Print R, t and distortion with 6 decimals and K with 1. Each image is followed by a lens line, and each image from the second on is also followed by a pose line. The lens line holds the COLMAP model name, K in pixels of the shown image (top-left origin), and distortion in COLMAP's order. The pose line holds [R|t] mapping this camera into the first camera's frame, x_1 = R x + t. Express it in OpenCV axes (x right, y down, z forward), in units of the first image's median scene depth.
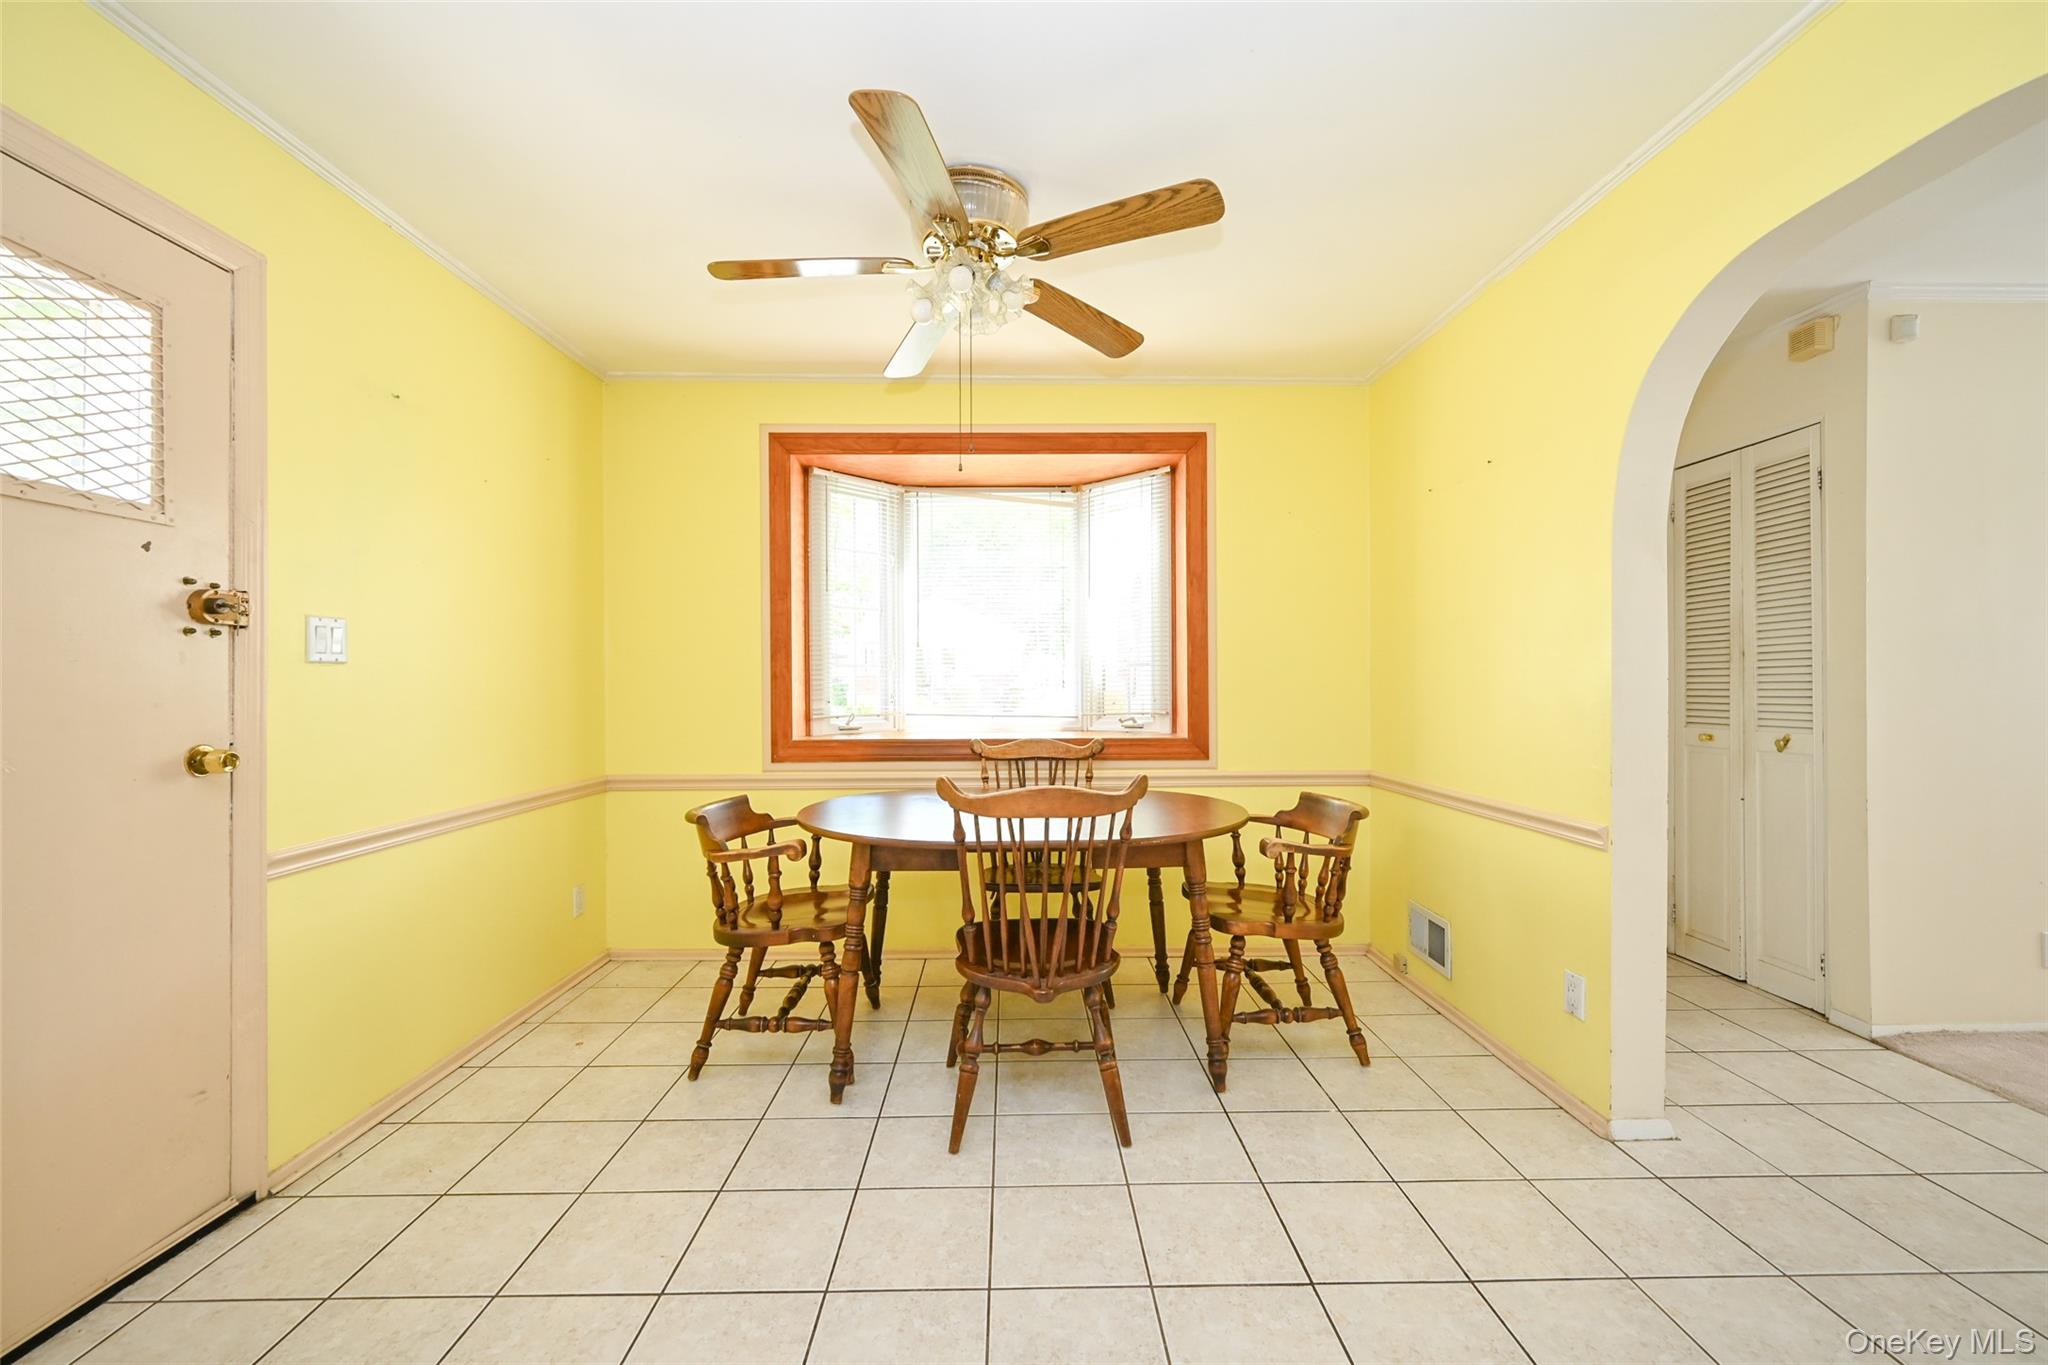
lens RADIAL K [[806.2, 0, 1024.0], [0, 806.2, 682.5], [0, 0, 1]] dist [-0.000773, 0.000142]
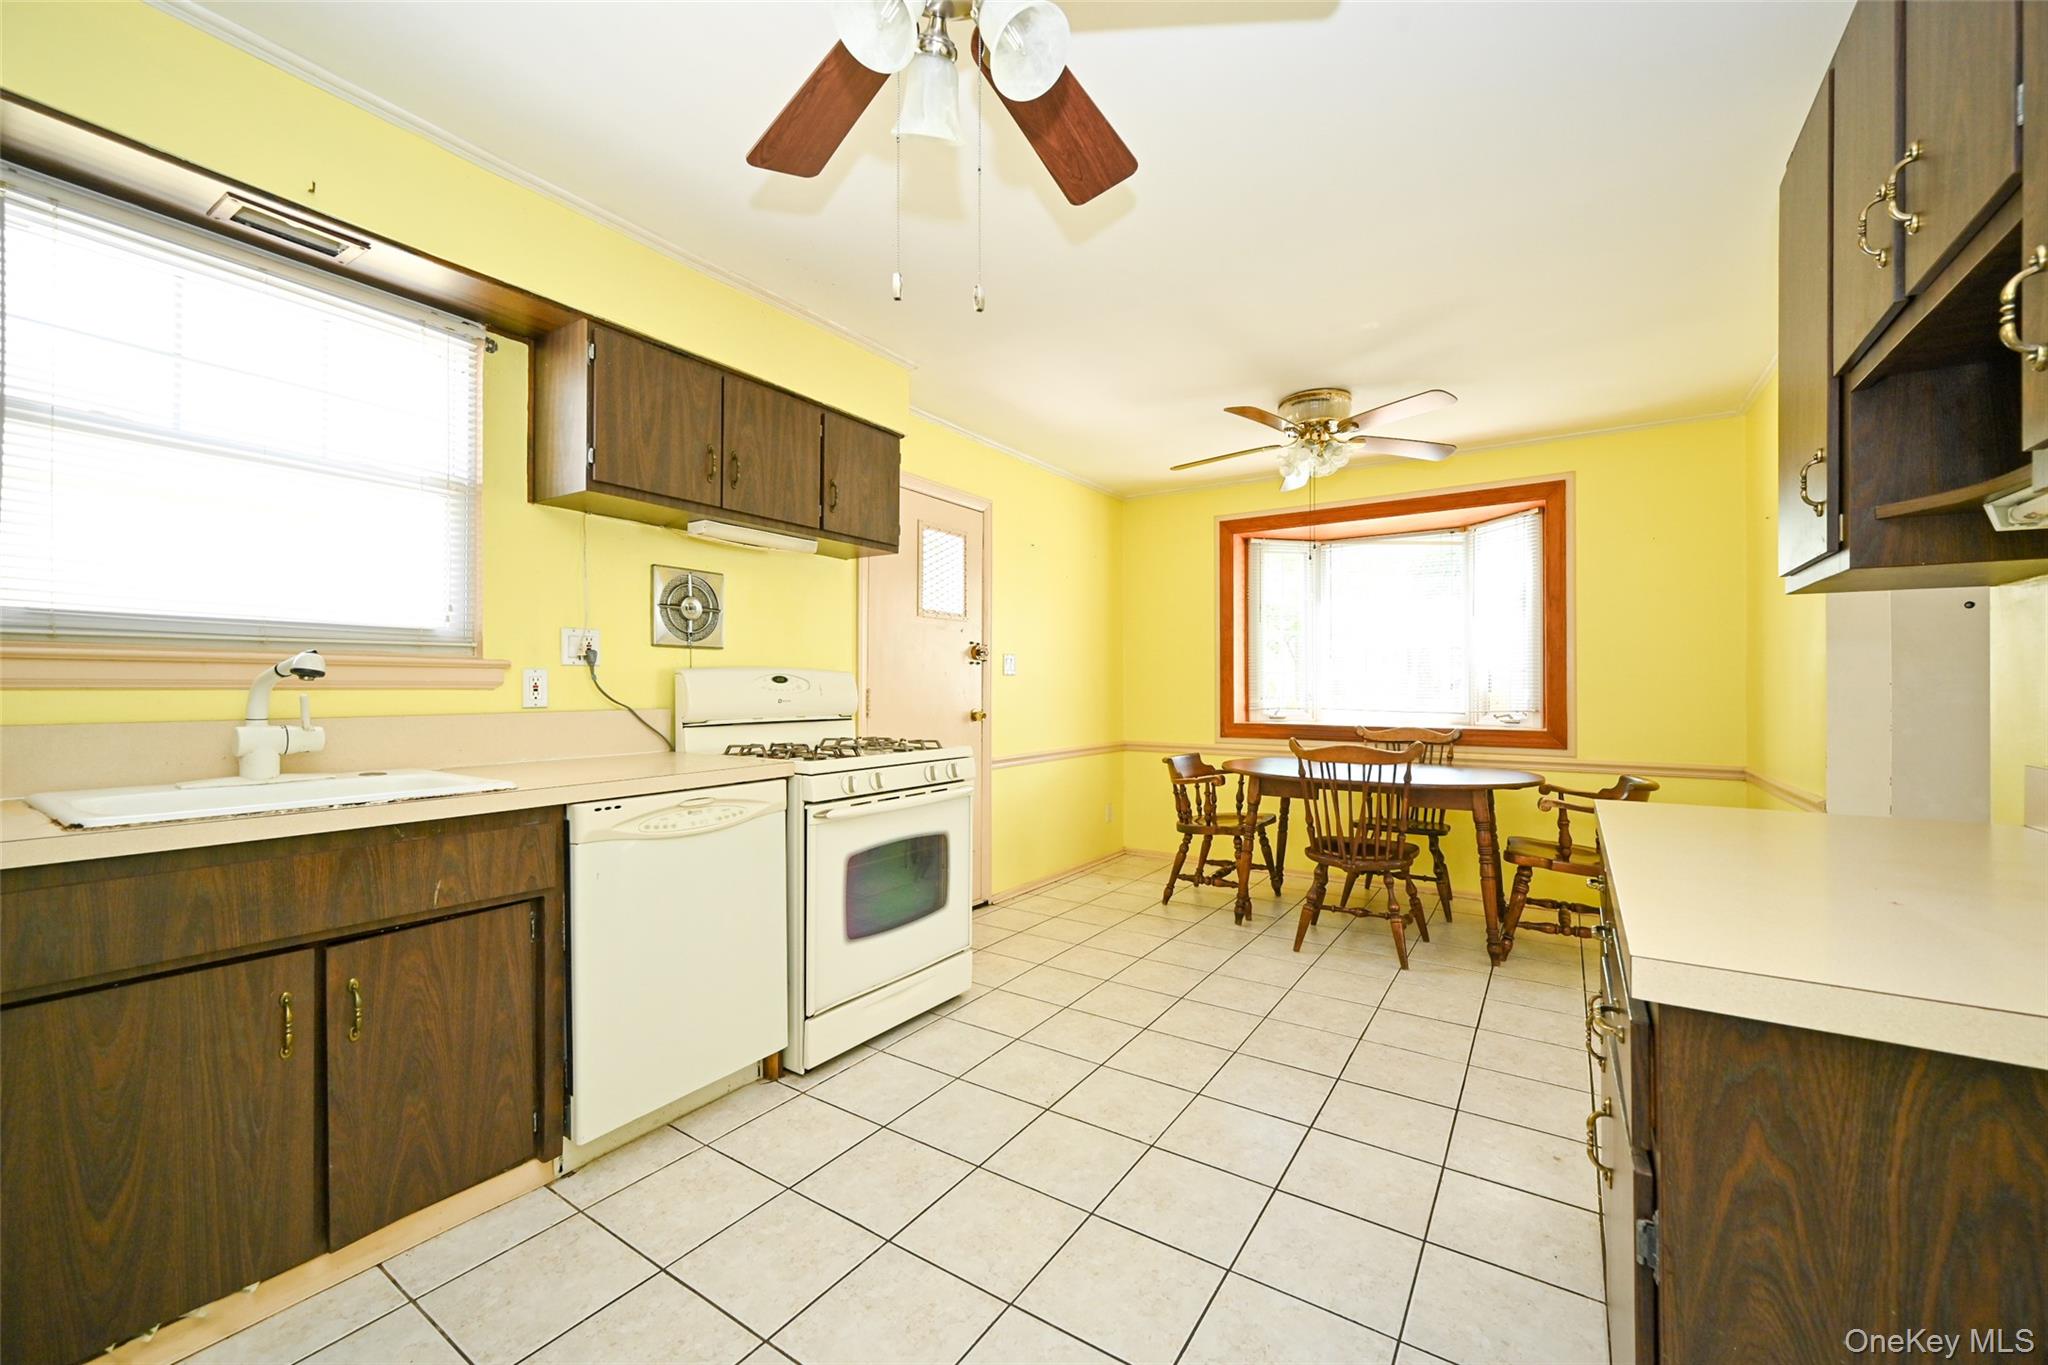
lens RADIAL K [[806.2, 0, 1024.0], [0, 806.2, 682.5], [0, 0, 1]] dist [-0.000773, 0.000142]
pose [[0.820491, 0.002411, -0.571654, 0.306522], [-0.003985, 0.999991, -0.001502, -0.000618], [0.571645, 0.003511, 0.820493, -0.562760]]
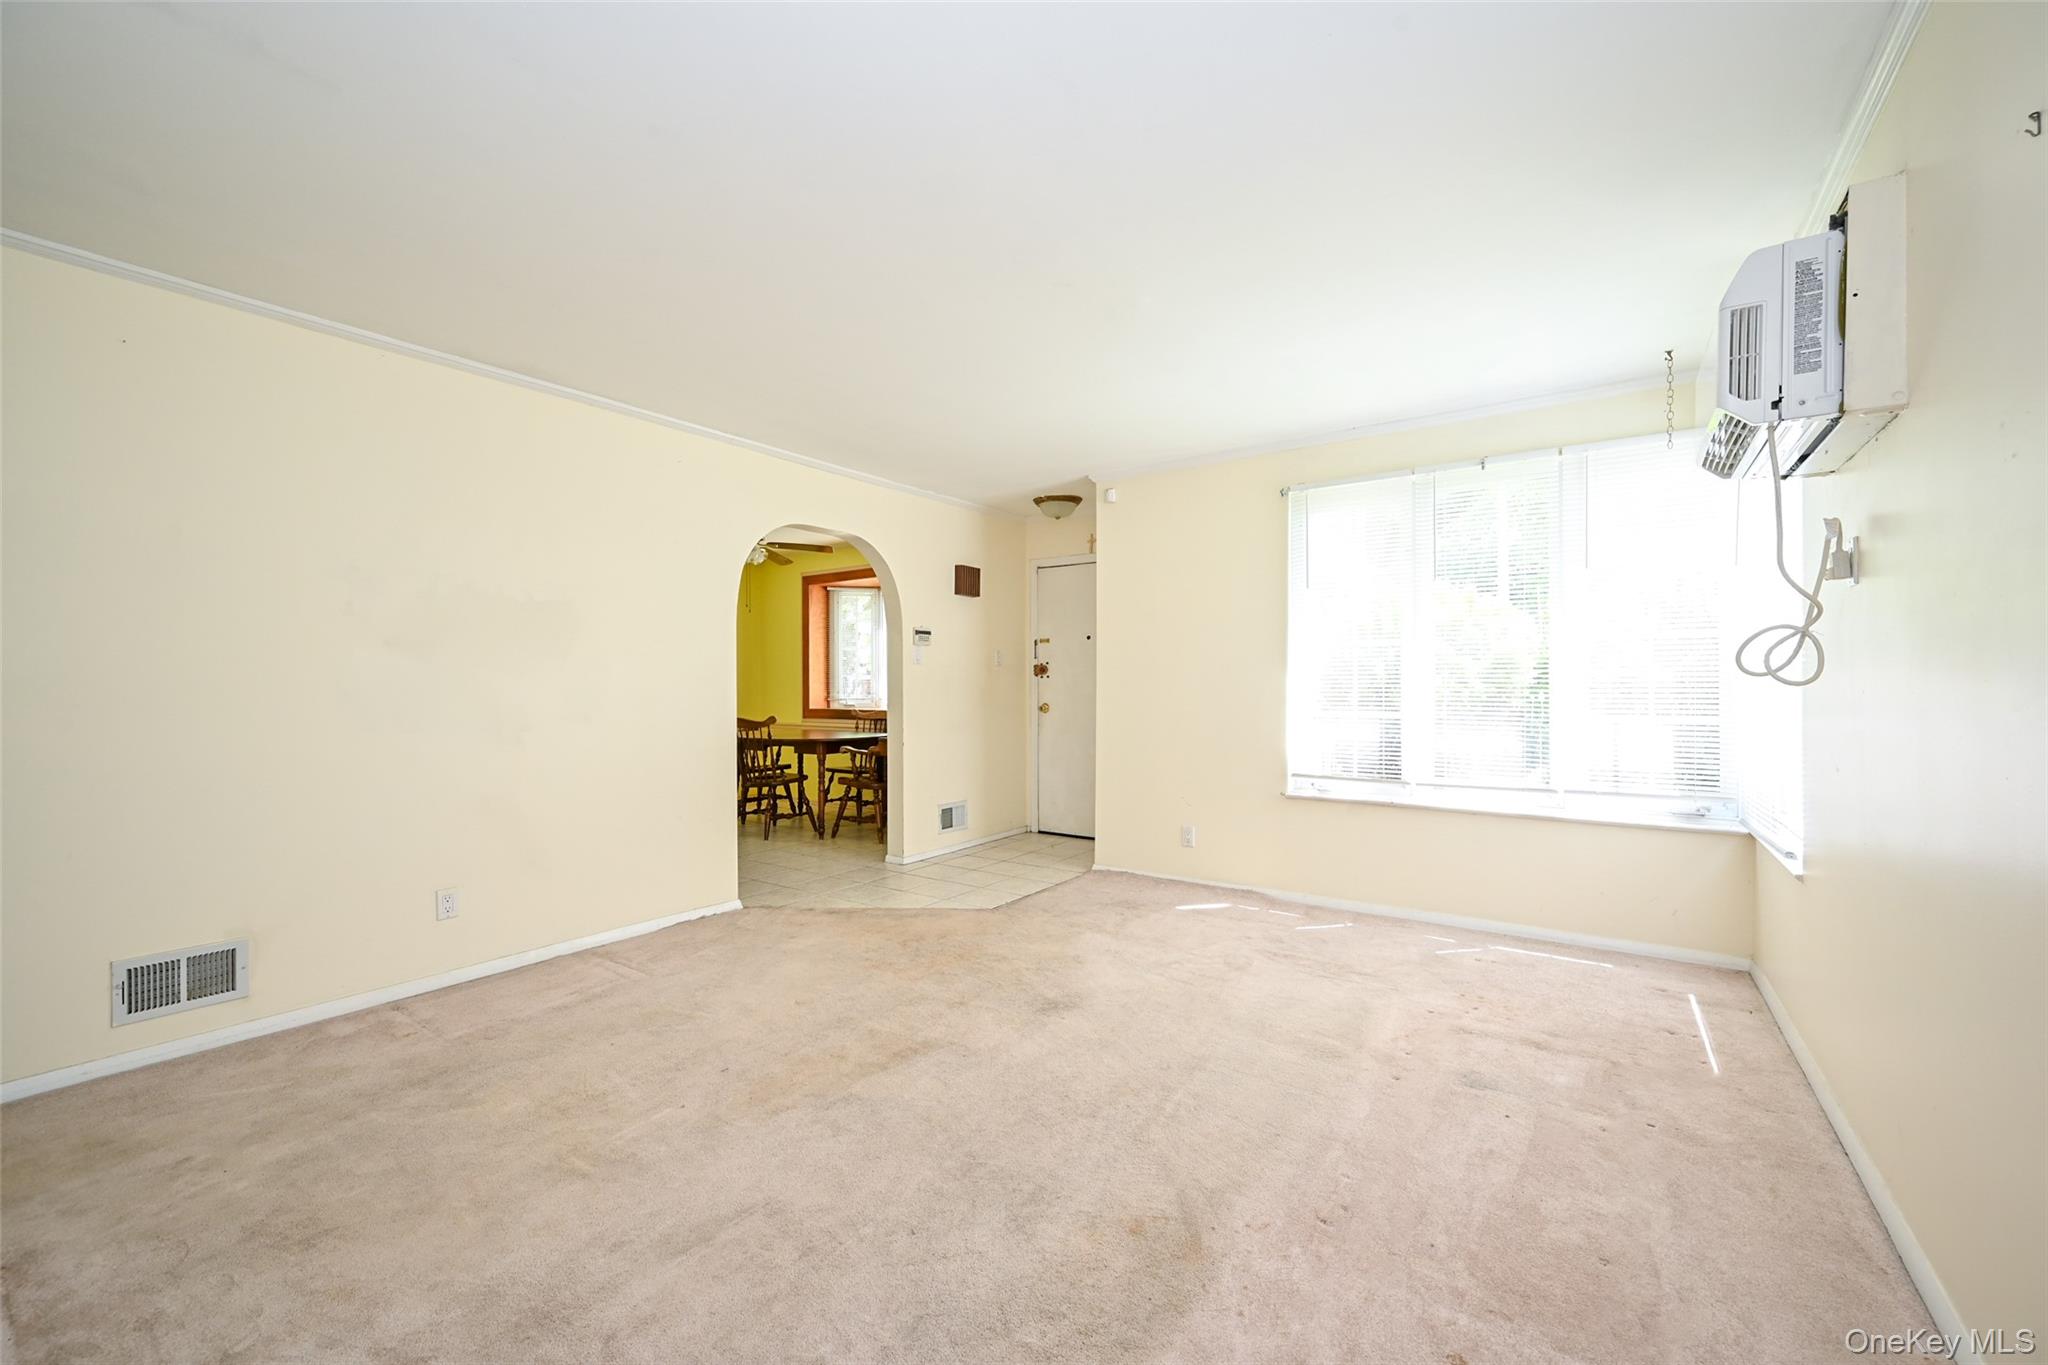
lens RADIAL K [[806.2, 0, 1024.0], [0, 806.2, 682.5], [0, 0, 1]] dist [-0.000773, 0.000142]
pose [[0.799631, 0.000138, -0.600492, 1.931964], [0.002271, 0.999992, 0.003253, -0.011936], [0.600488, -0.003965, 0.799624, -0.584290]]
